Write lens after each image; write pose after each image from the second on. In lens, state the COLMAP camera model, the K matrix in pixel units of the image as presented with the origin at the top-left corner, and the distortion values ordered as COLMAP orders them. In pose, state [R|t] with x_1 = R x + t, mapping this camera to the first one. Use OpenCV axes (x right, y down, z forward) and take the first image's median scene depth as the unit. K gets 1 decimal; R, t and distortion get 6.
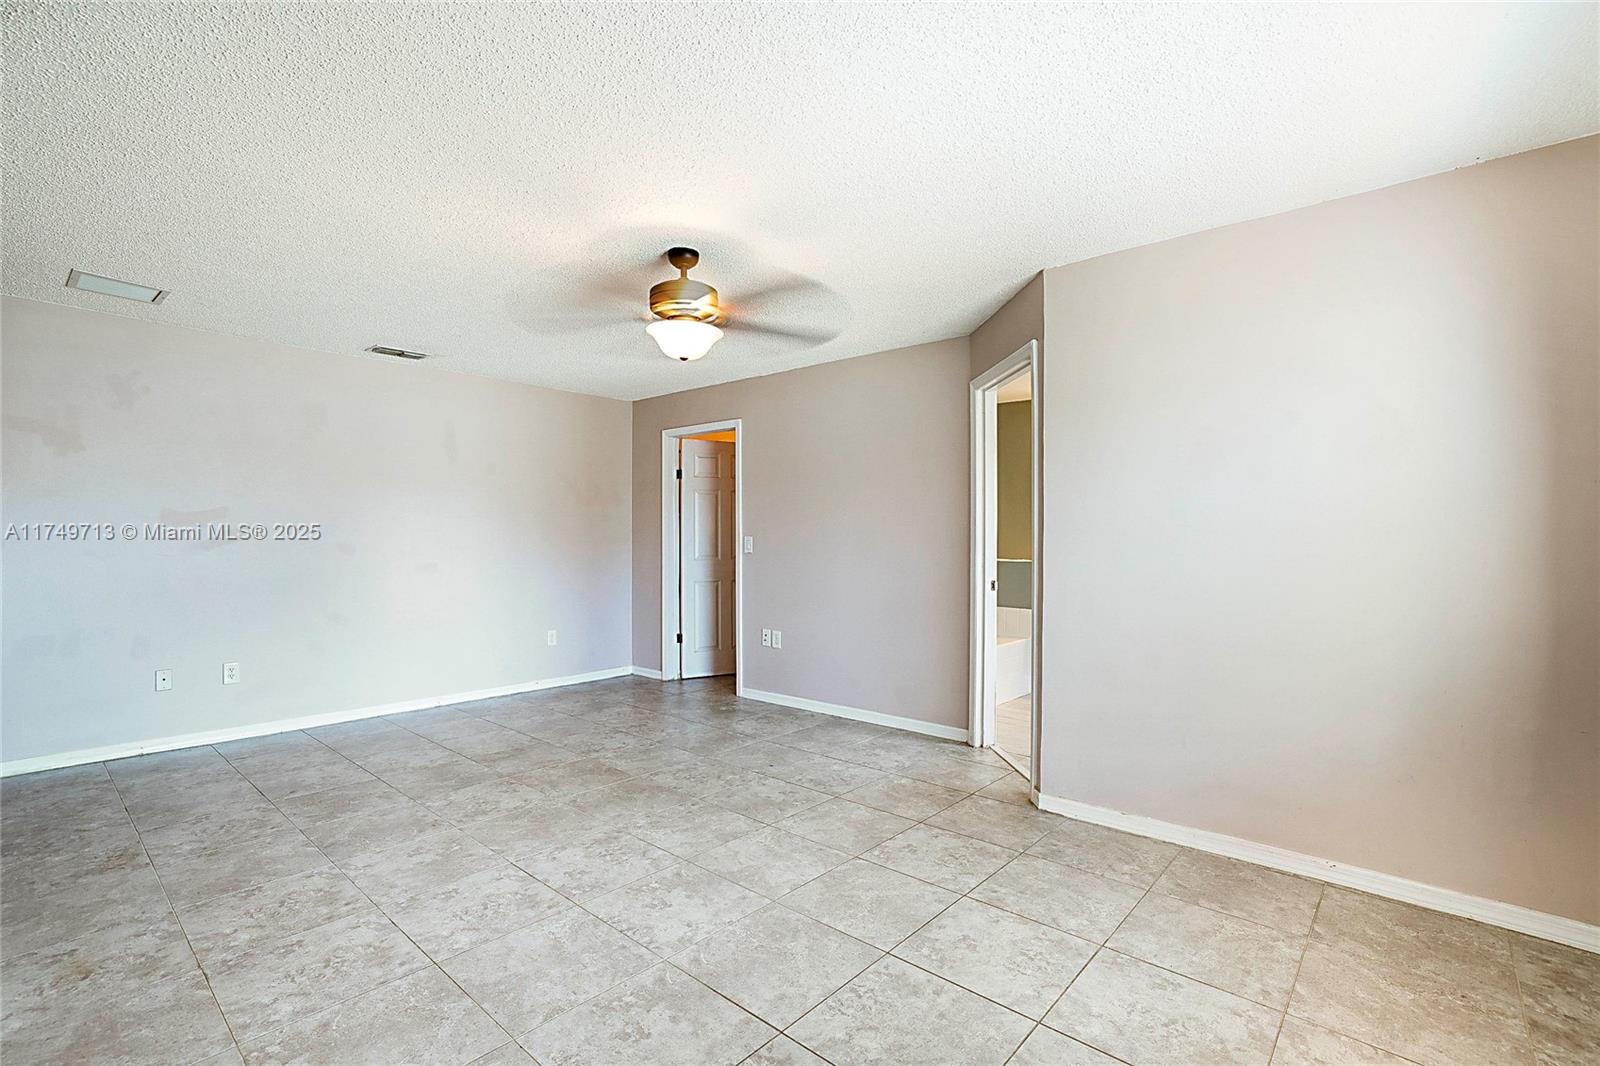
lens RADIAL K [[722.3, 0, 800.0], [0, 722.3, 533.0], [0, 0, 1]] dist [-0.023558, 0.000517]
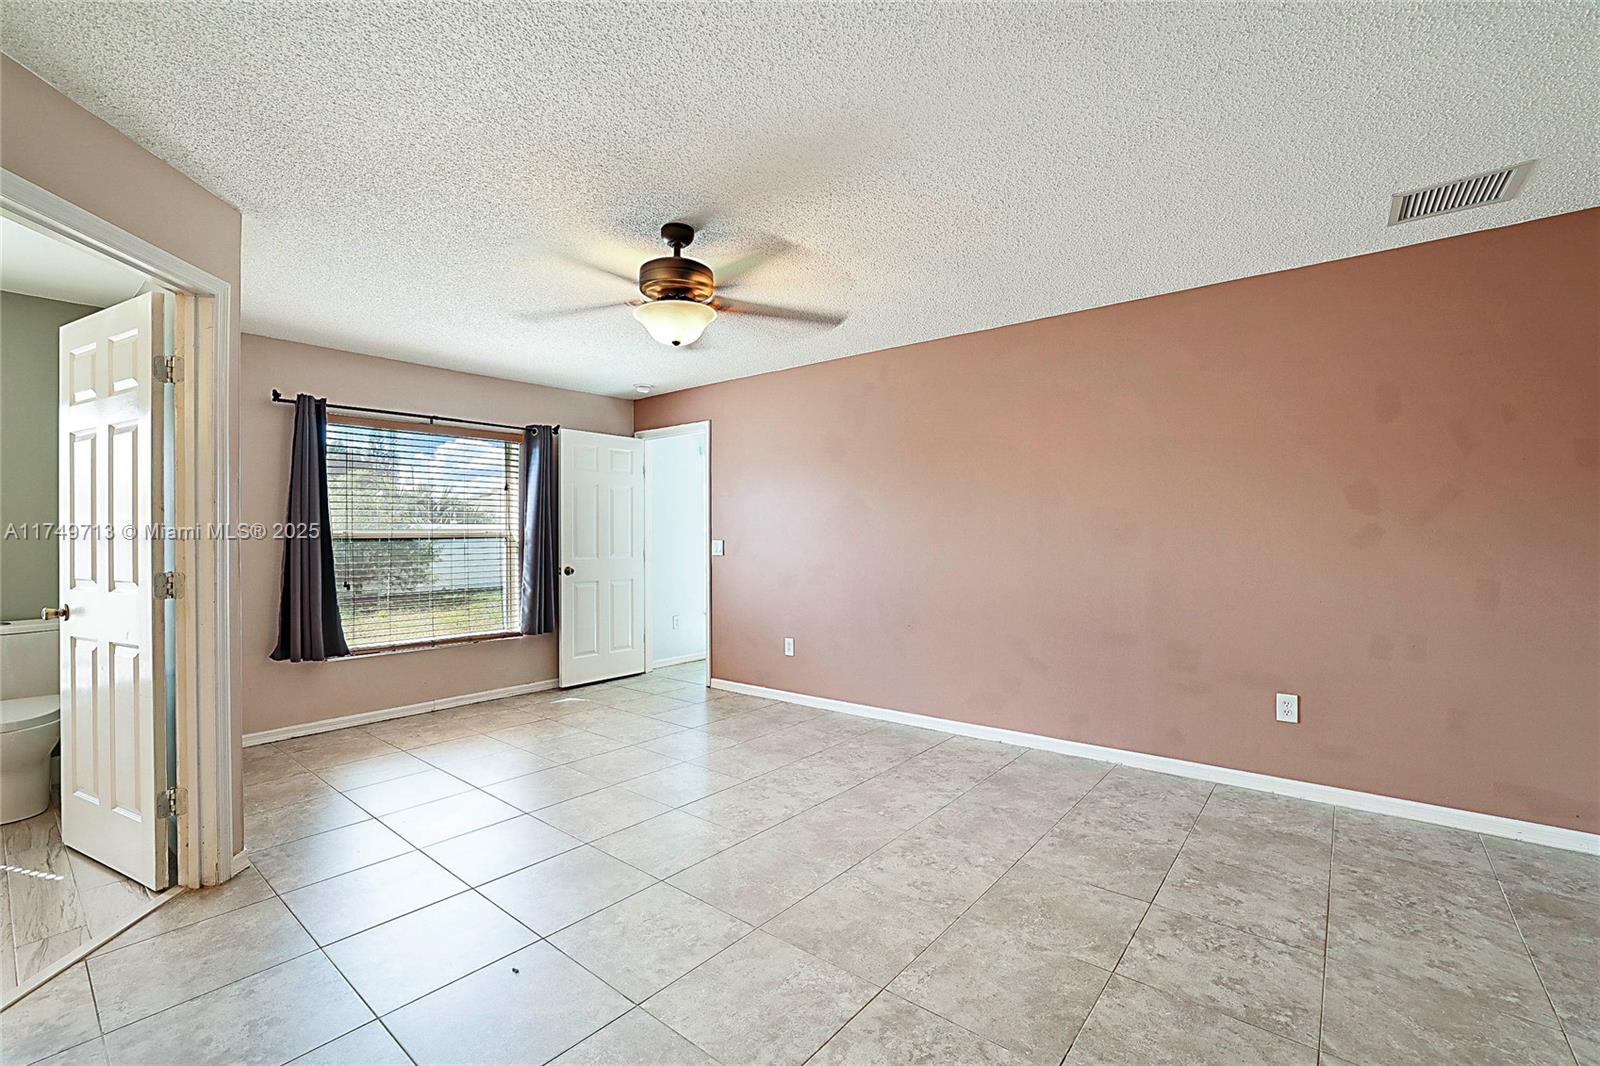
lens RADIAL K [[685.0, 0, 791.2], [0, 685.0, 536.3], [0, 0, 1]] dist [-0.048678, 0.015886]
pose [[-0.999769, 0.001789, -0.021423, -0.266678], [0.001927, 0.999977, -0.006429, 0.011960], [0.021411, -0.006469, -0.999750, 1.727982]]
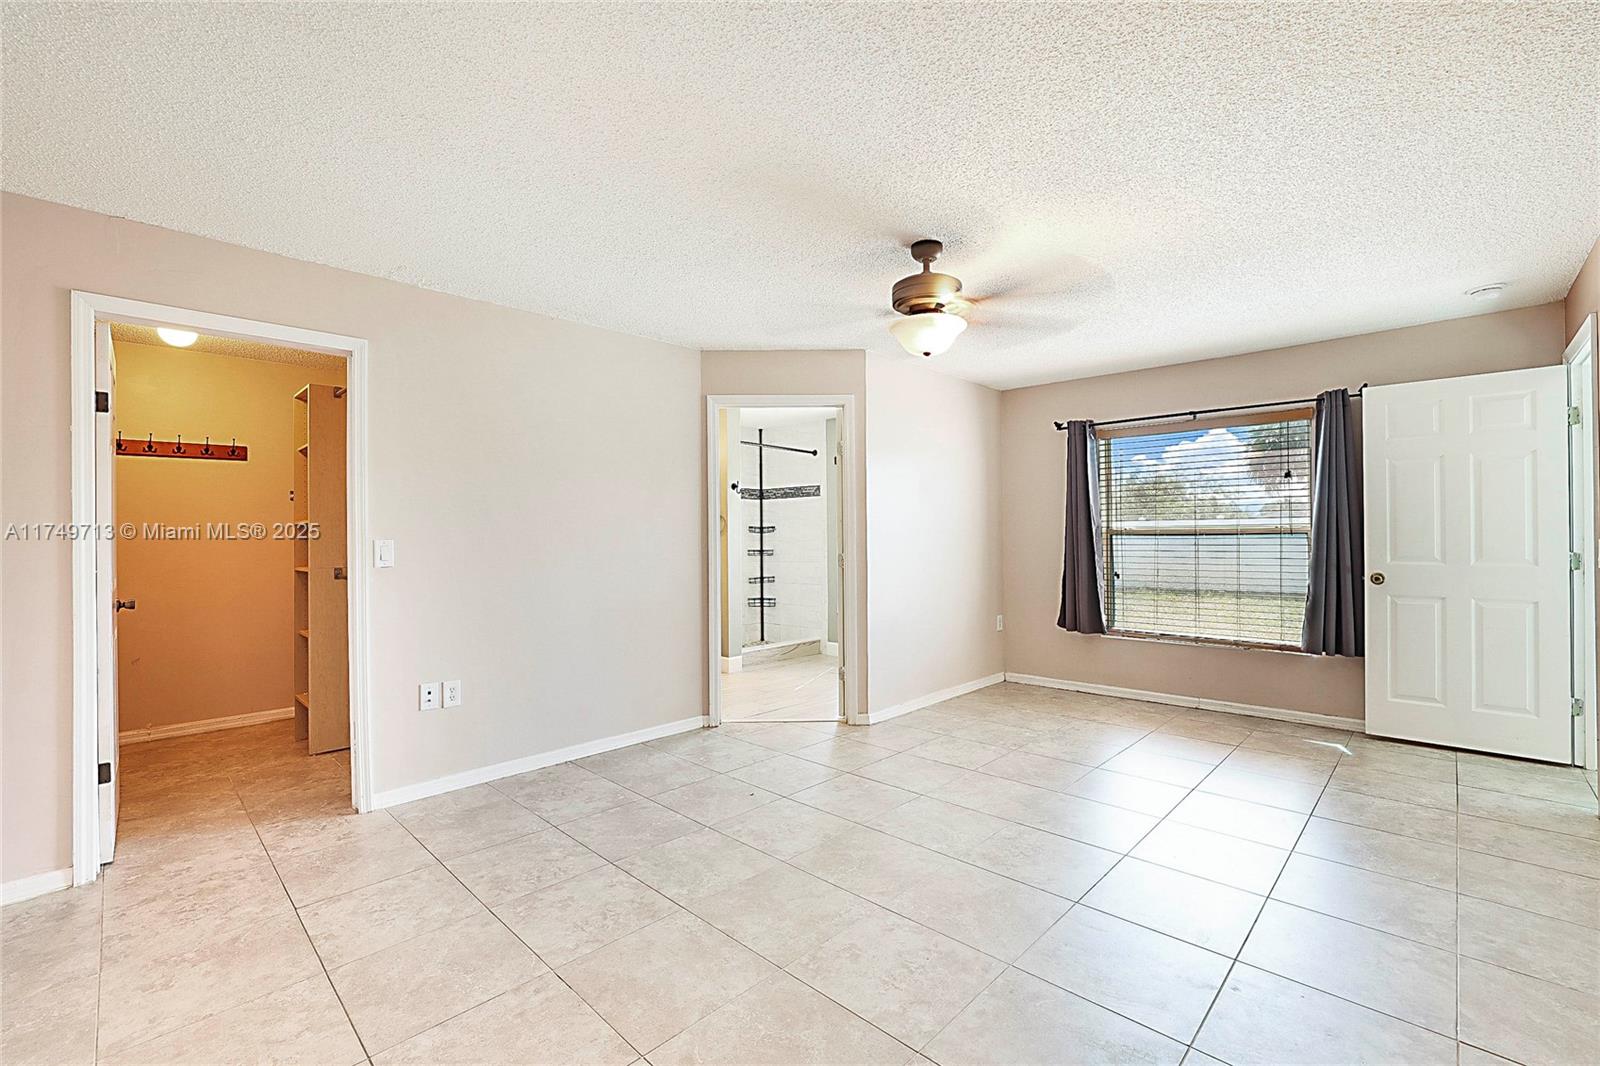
lens RADIAL K [[685.0, 0, 791.2], [0, 685.0, 536.3], [0, 0, 1]] dist [-0.048678, 0.015886]
pose [[0.057694, -0.004784, 0.998323, -1.005336], [0.000260, 0.999989, 0.004777, 0.002344], [-0.998334, -0.000016, 0.057695, 1.046579]]
